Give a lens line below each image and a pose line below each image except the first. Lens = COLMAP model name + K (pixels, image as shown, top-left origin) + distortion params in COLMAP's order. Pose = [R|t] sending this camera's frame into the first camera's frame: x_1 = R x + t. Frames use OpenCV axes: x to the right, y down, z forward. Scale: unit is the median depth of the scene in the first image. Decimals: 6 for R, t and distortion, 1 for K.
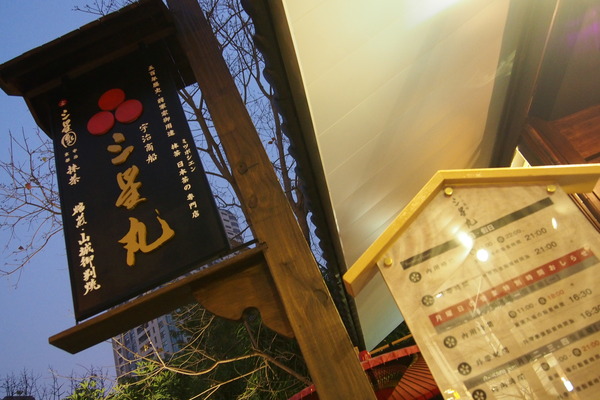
lens RADIAL K [[515.6, 0, 300.0], [0, 515.6, 200.0], [0, 0, 1]] dist [-0.046151, 0.031104]
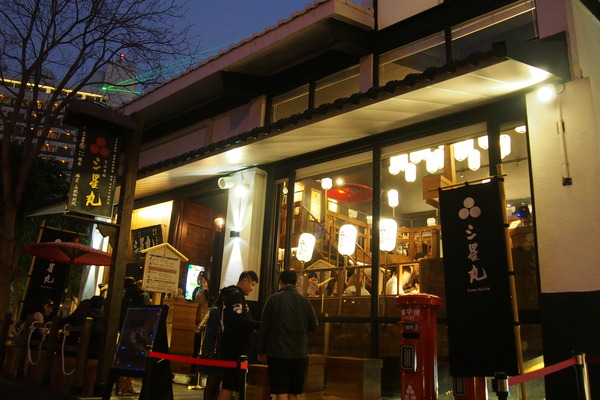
lens RADIAL K [[515.6, 0, 300.0], [0, 515.6, 200.0], [0, 0, 1]] dist [-0.046151, 0.031104]
pose [[0.487313, 0.574351, 0.657759, -2.943778], [-0.672972, 0.727013, -0.136240, -0.615425], [-0.556449, -0.376262, 0.740805, -3.650298]]
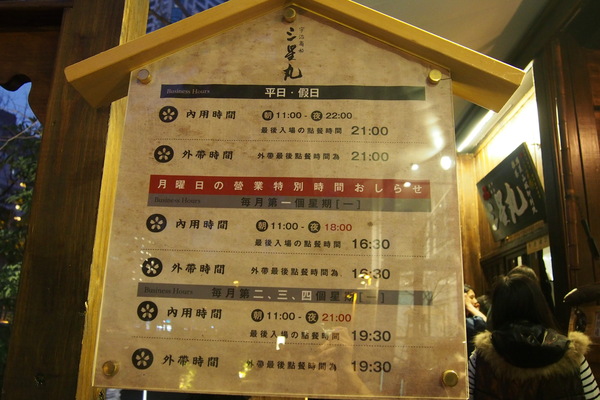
lens RADIAL K [[515.6, 0, 300.0], [0, 515.6, 200.0], [0, 0, 1]] dist [-0.046151, 0.031104]
pose [[0.913786, 0.402938, 0.051345, 0.390318], [-0.399228, 0.867594, 0.296474, -0.011656], [0.074914, -0.291412, 0.953660, 0.380797]]
